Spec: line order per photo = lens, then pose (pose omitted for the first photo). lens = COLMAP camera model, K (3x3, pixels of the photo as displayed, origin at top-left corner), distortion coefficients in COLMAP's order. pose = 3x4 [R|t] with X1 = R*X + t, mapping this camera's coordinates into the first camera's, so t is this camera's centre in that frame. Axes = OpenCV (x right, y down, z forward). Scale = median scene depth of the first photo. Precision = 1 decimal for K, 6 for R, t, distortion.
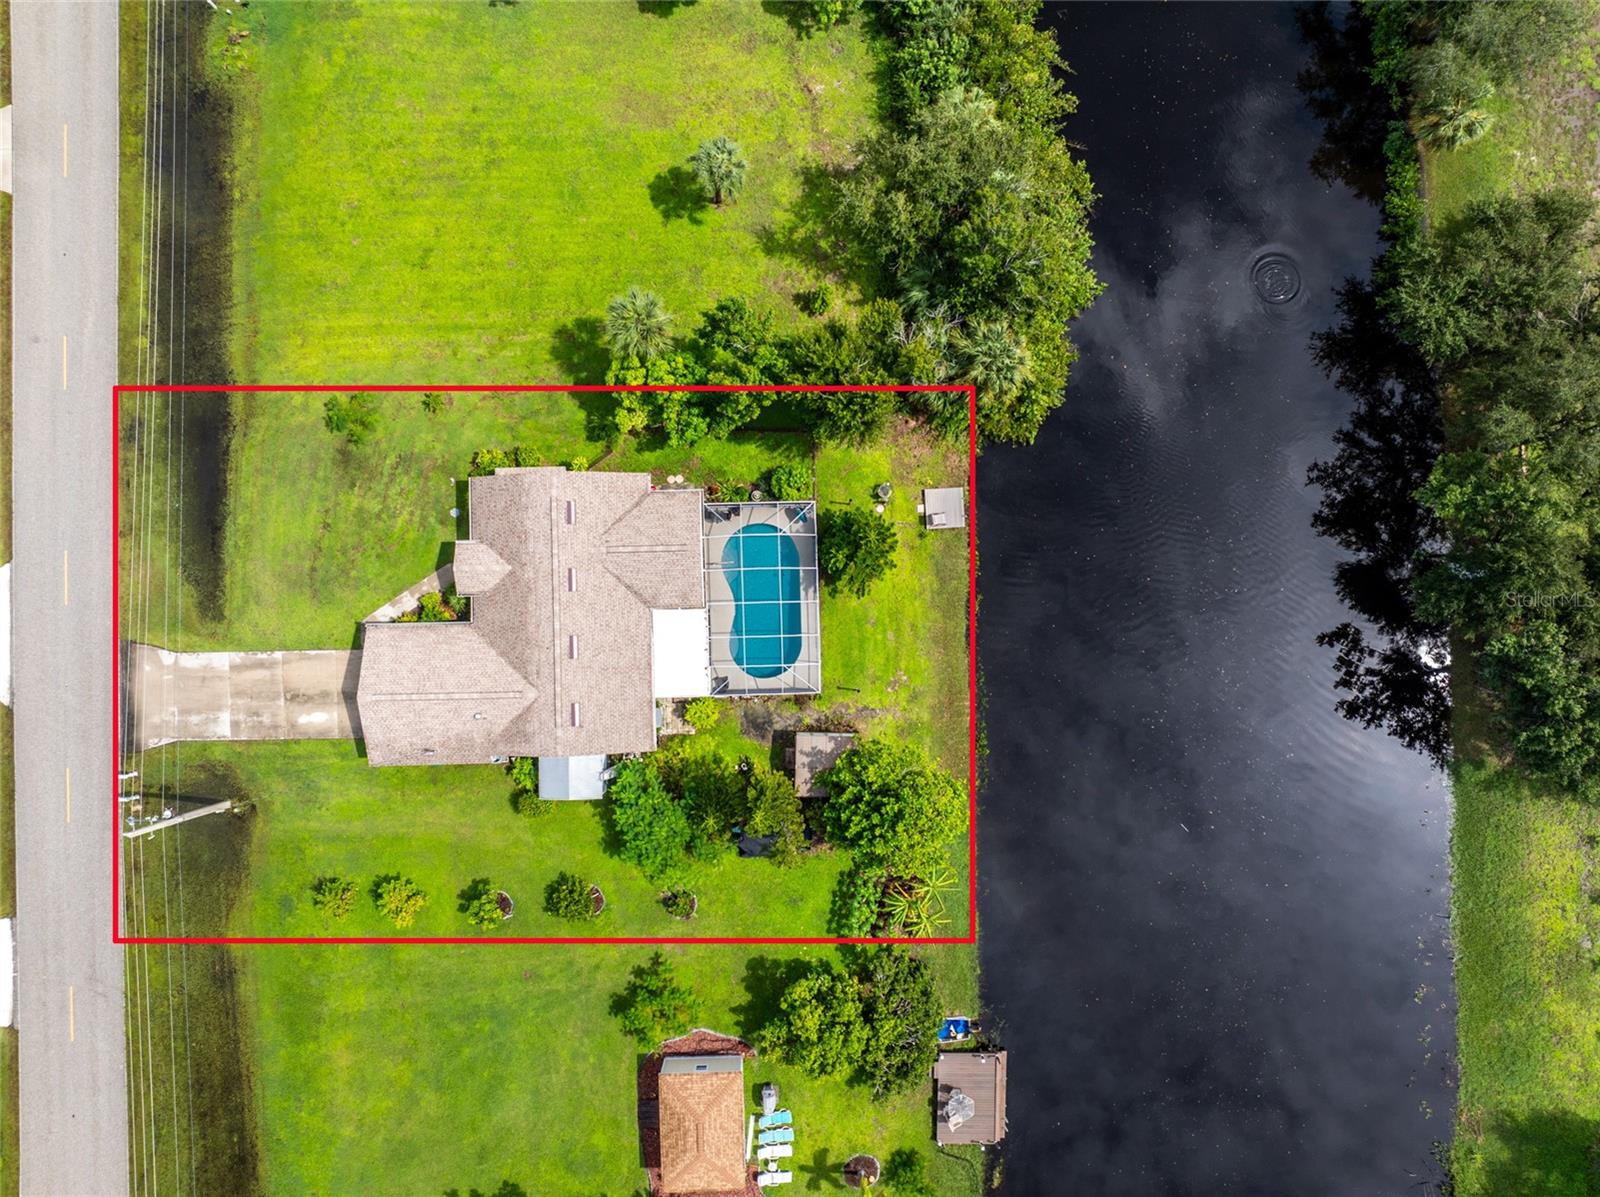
lens RADIAL K [[1130.9, 0, 800.0], [0, 1130.9, 598.5], [0, 0, 1]] dist [-0.045258, 0.021569]
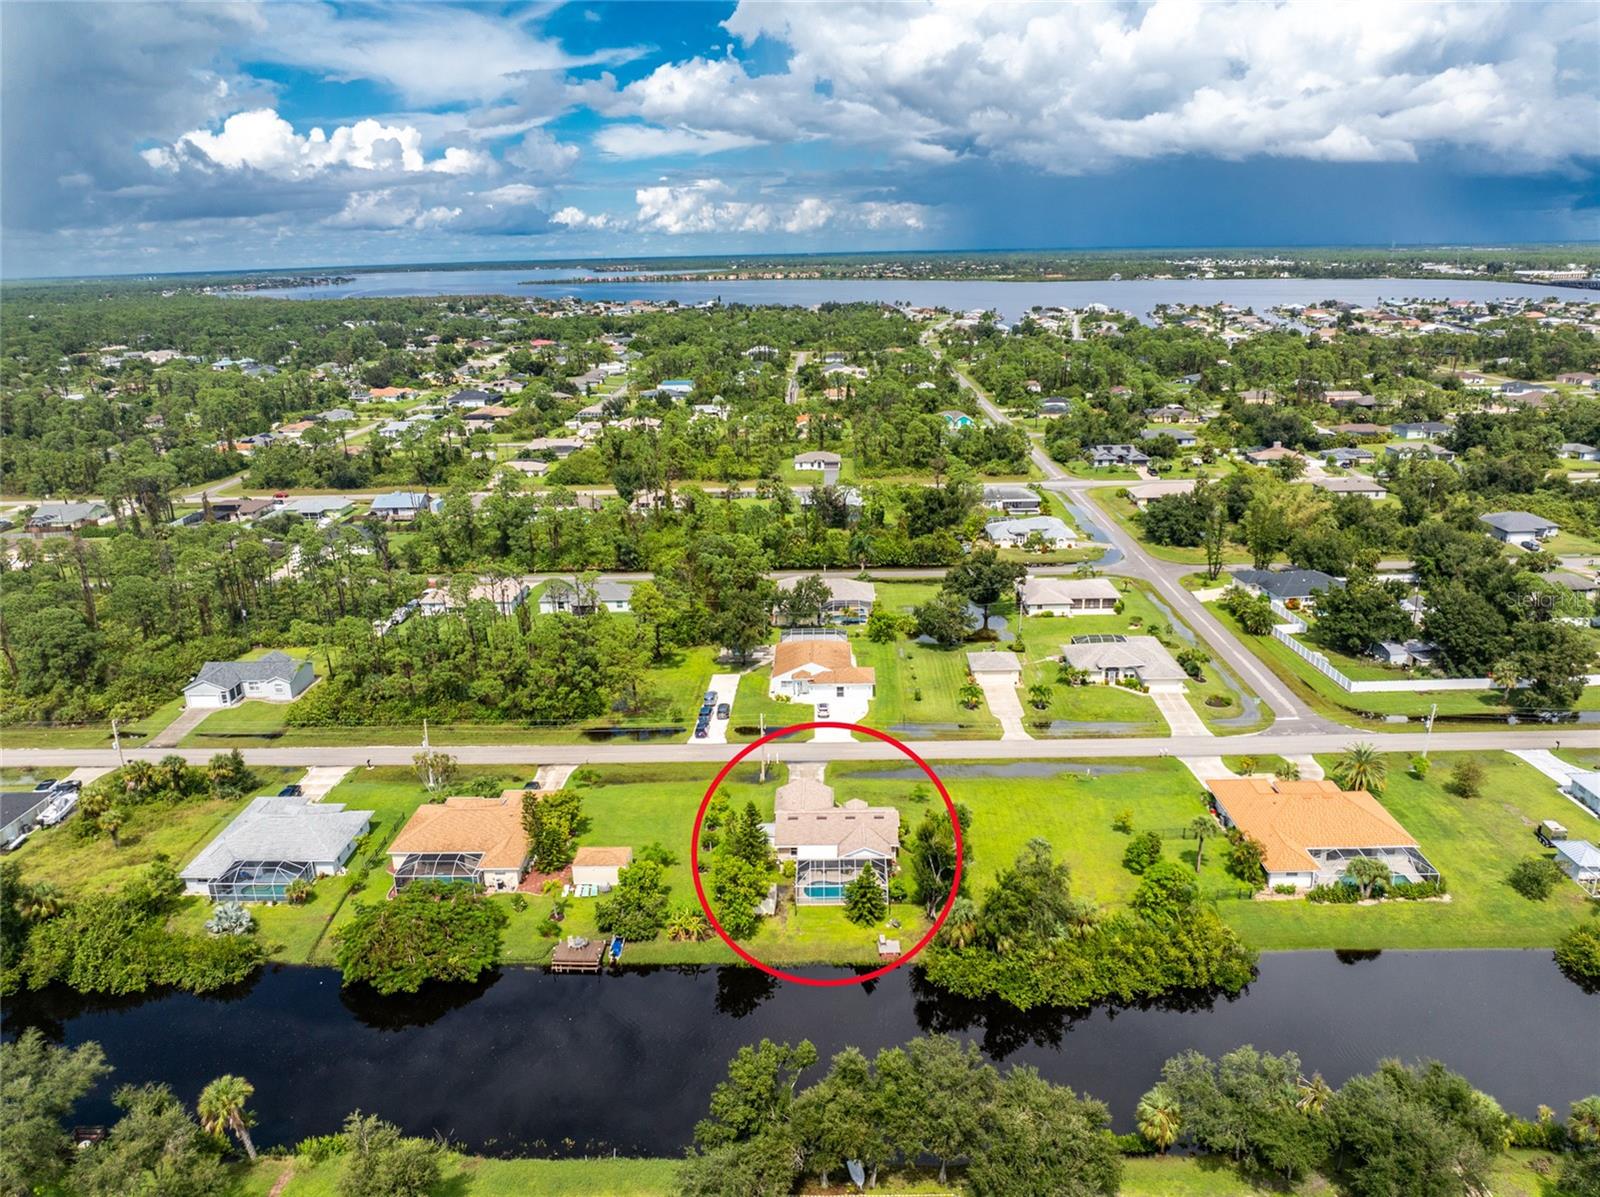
lens RADIAL K [[1130.9, 0, 800.0], [0, 1130.9, 598.5], [0, 0, 1]] dist [-0.045258, 0.021569]
pose [[-0.046066, 0.287374, -0.956710, 1.790056], [-0.997853, 0.031403, 0.057480, -0.058310], [0.046562, 0.957303, 0.285310, -0.103931]]
